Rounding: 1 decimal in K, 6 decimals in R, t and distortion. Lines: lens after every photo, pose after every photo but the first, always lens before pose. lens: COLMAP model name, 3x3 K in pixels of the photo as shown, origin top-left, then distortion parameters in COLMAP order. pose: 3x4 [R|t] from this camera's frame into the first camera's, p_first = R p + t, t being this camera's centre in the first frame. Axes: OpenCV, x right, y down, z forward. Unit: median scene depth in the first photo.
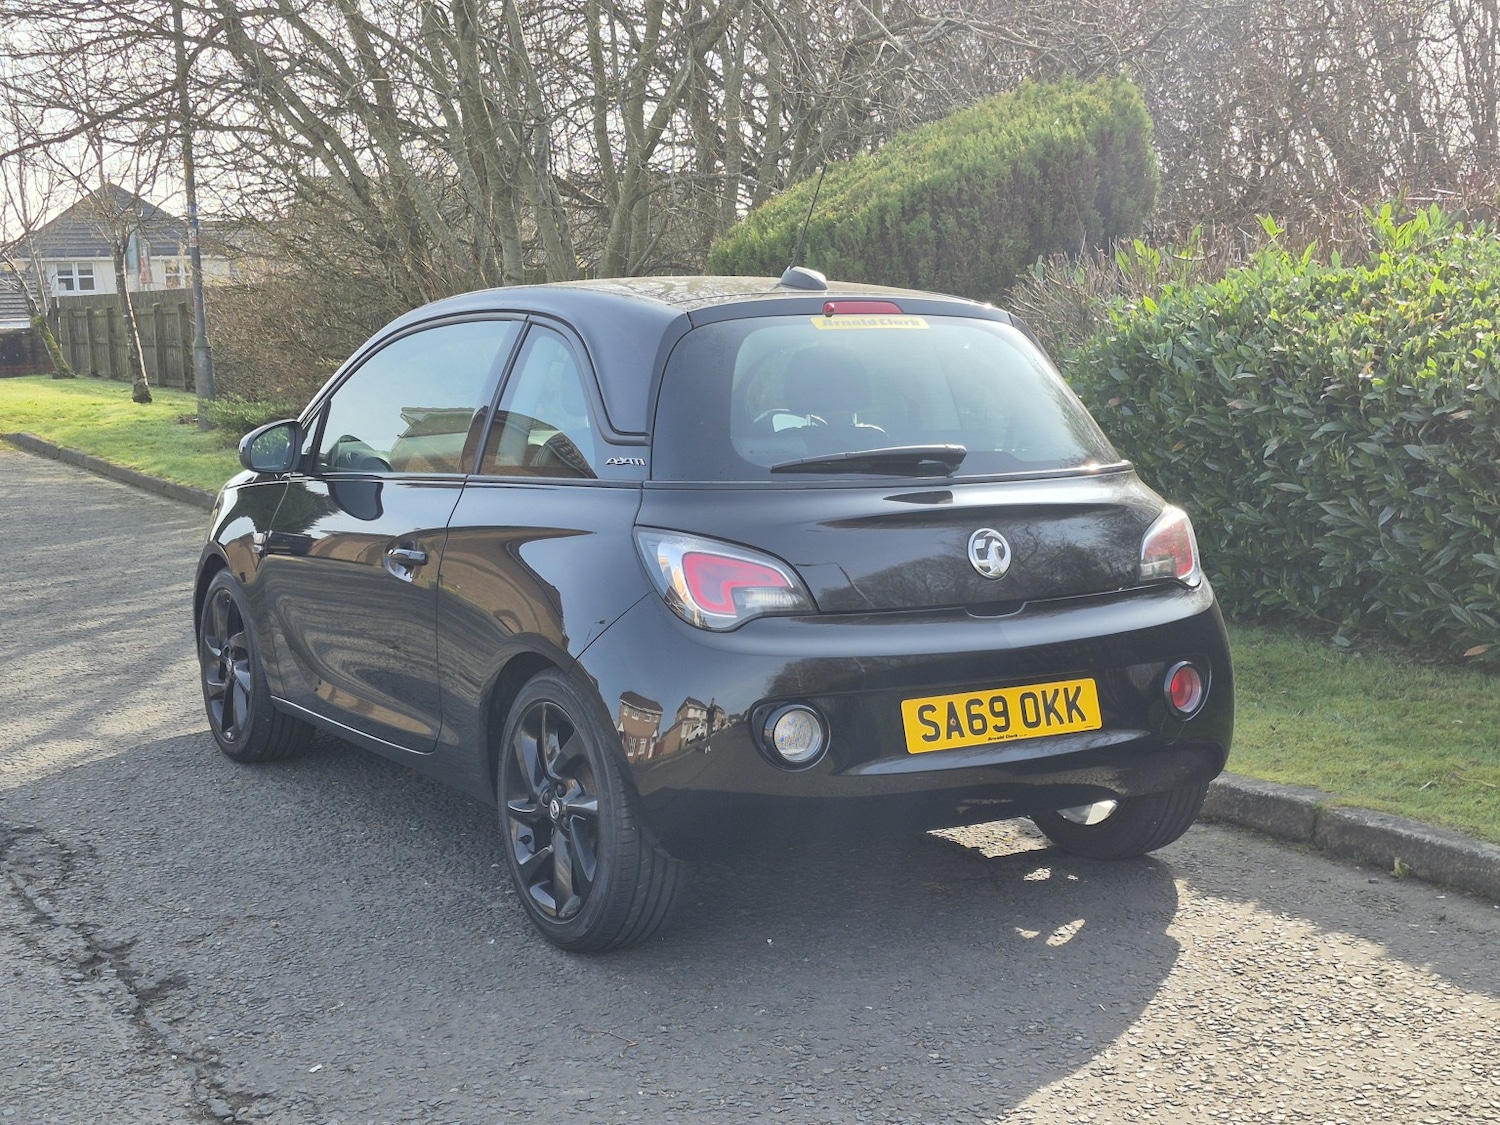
lens RADIAL K [[2048.7, 0, 734.8], [0, 2048.7, 560.8], [0, 0, 1]] dist [0.152206, -0.252790]
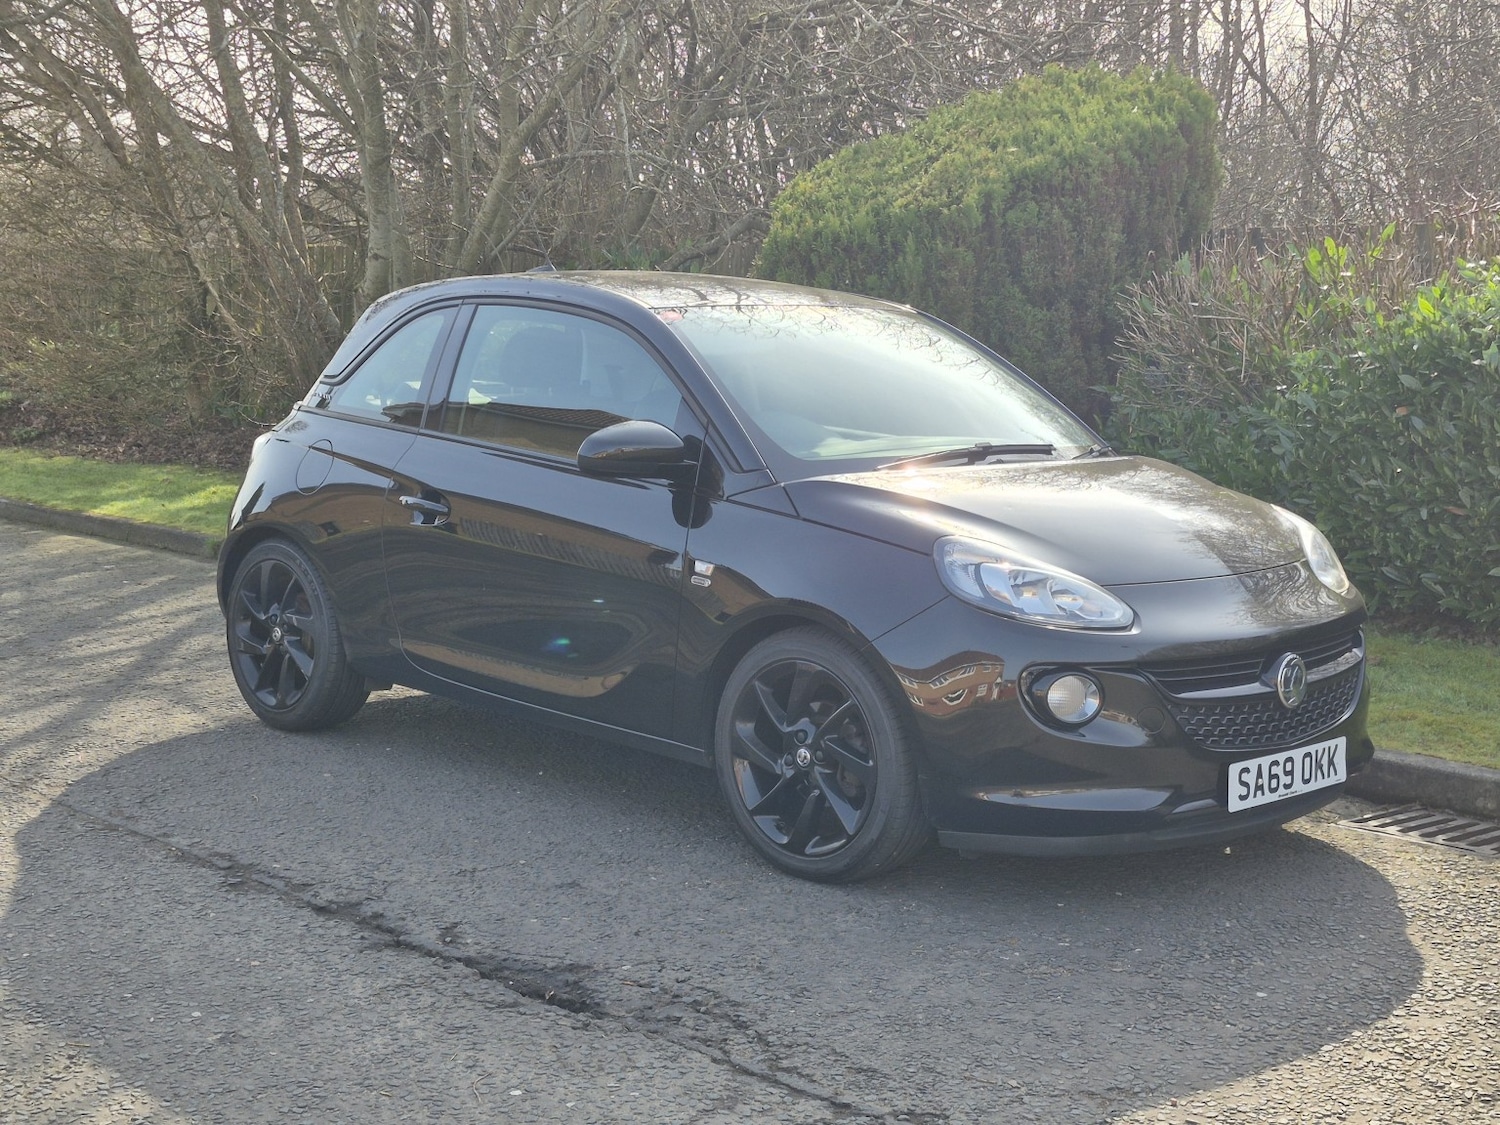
lens RADIAL K [[2044.2, 0, 749.3], [0, 2044.2, 527.6], [0, 0, 1]] dist [0.186074, -0.367859]
pose [[0.966378, -0.006047, 0.257053, -0.428157], [0.008927, 0.999910, -0.010040, -0.022621], [-0.256969, 0.011997, 0.966345, 0.222212]]
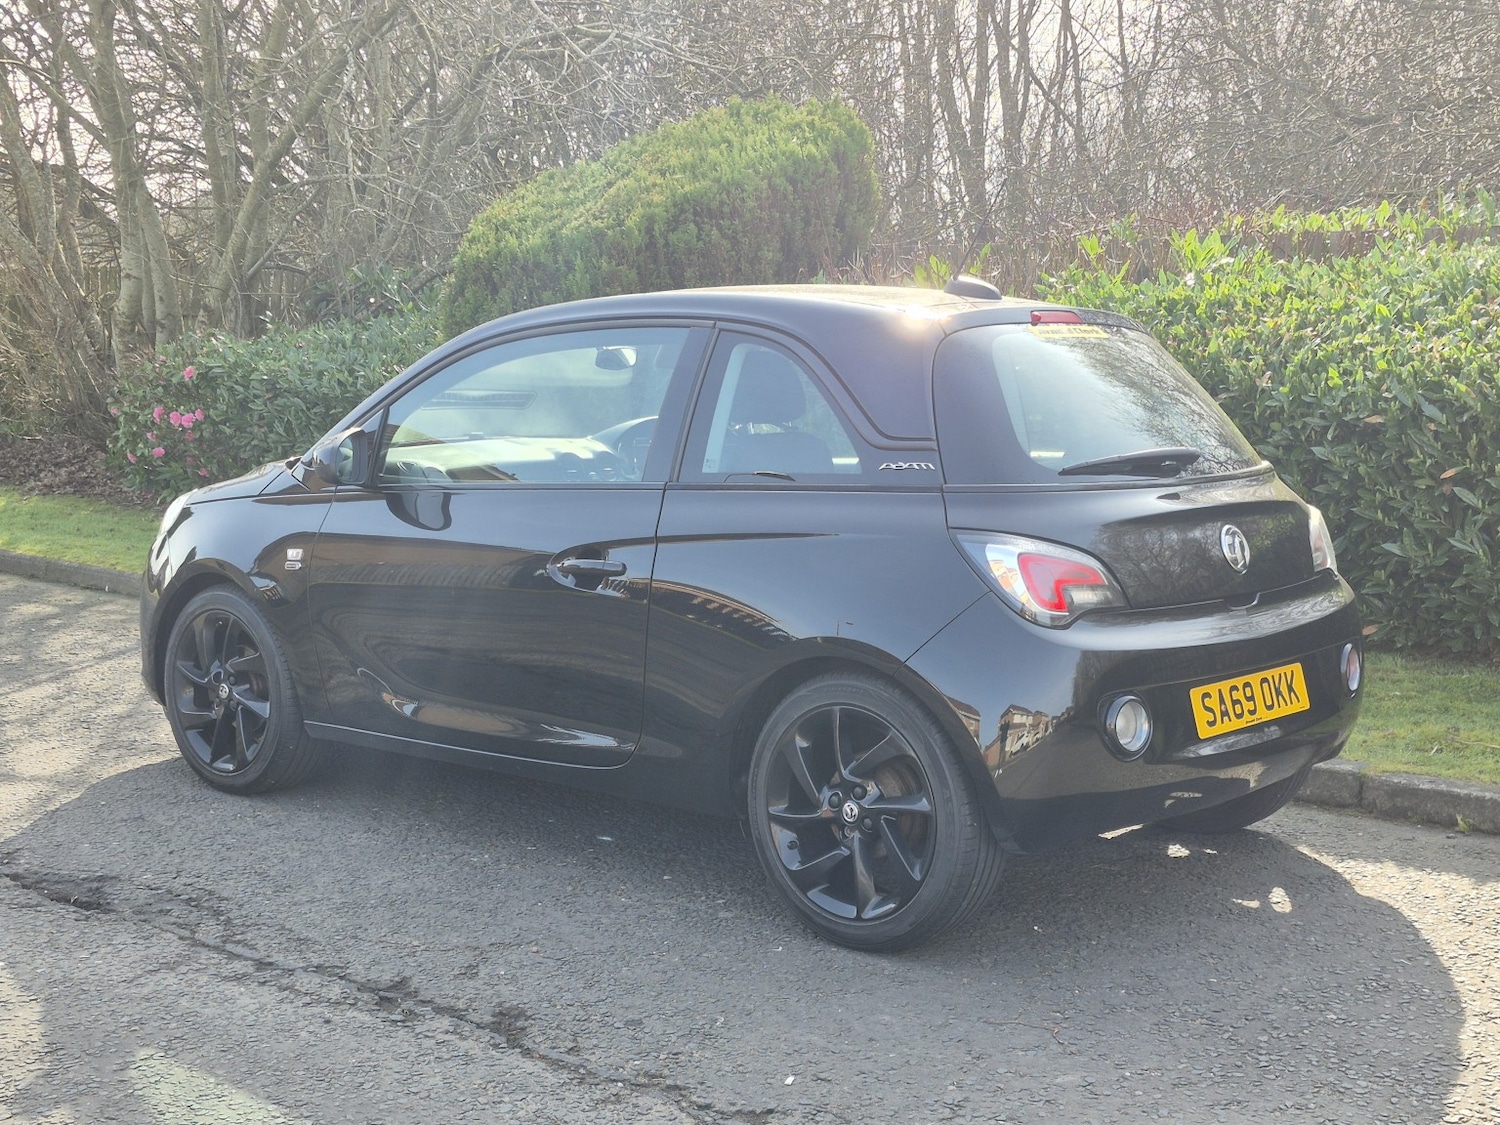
lens RADIAL K [[2048.7, 0, 734.8], [0, 2048.7, 560.8], [0, 0, 1]] dist [0.152206, -0.252790]
pose [[0.953021, -0.023785, 0.301967, -0.314744], [0.025154, 0.999683, -0.000647, -0.002056], [-0.301856, 0.008212, 0.953318, 0.041006]]
